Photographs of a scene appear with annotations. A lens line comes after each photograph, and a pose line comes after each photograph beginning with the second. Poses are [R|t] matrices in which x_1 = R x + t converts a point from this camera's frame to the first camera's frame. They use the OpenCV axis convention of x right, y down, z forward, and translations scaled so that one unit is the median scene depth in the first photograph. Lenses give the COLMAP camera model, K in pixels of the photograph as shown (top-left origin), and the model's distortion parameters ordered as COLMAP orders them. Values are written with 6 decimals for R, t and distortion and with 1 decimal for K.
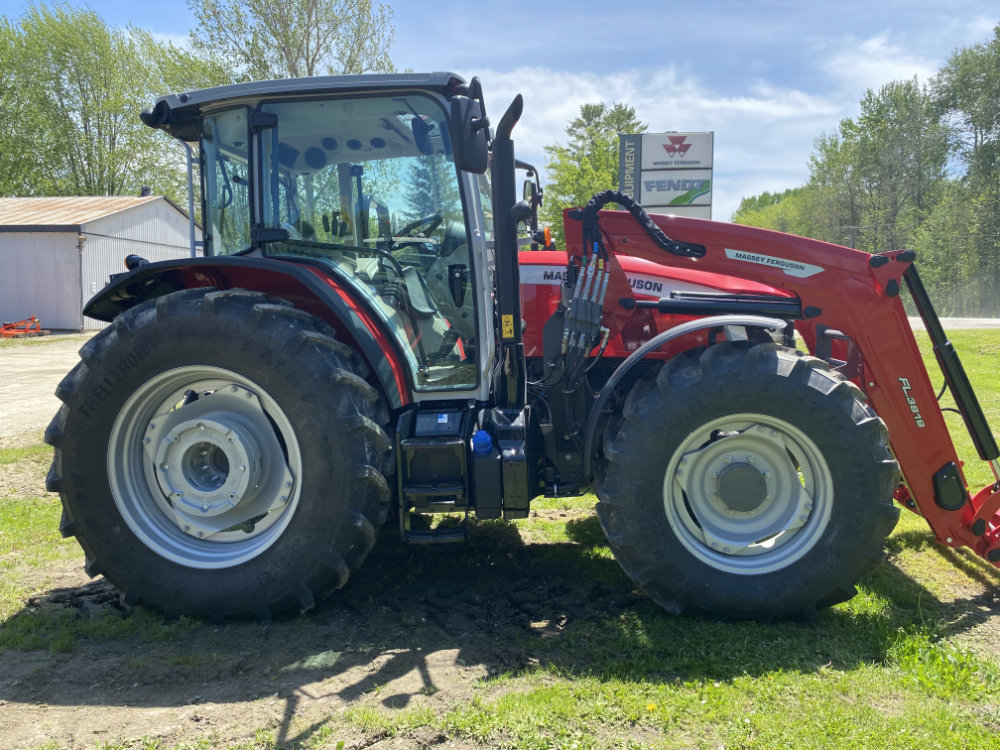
lens RADIAL K [[776.4, 0, 500.0], [0, 776.4, 375.0], [0, 0, 1]] dist [0.005515, -0.000449]
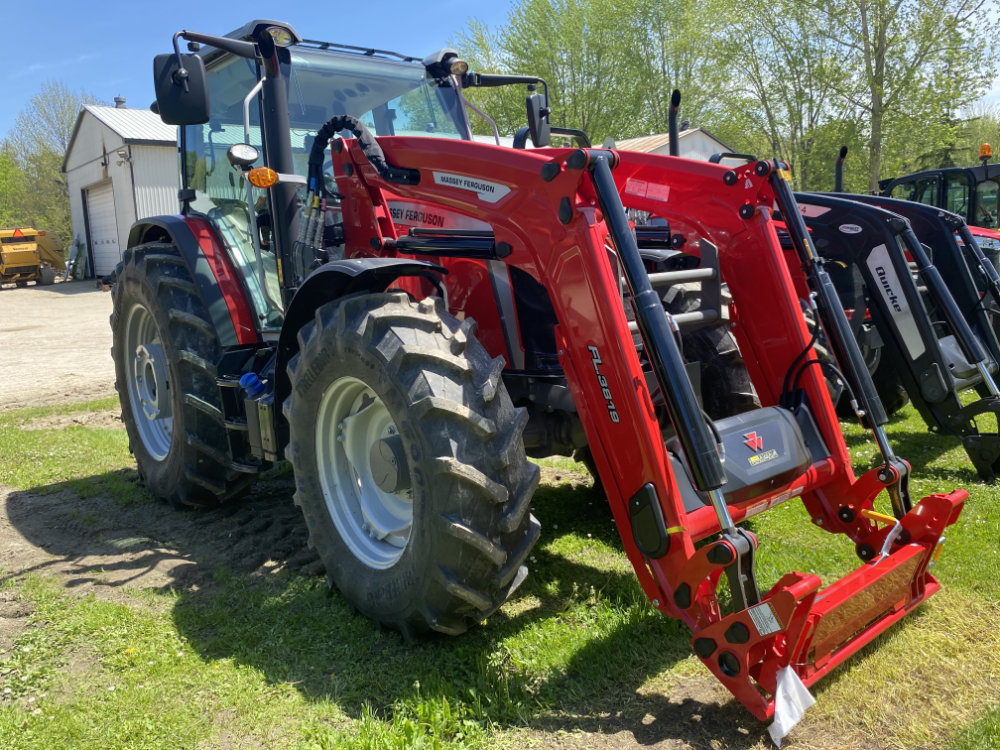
lens RADIAL K [[776.4, 0, 500.0], [0, 776.4, 375.0], [0, 0, 1]] dist [0.005515, -0.000449]
pose [[0.729961, 0.085172, -0.678161, 0.907439], [-0.021148, 0.994545, 0.102144, -0.037596], [0.683162, -0.060219, 0.727780, 0.455418]]
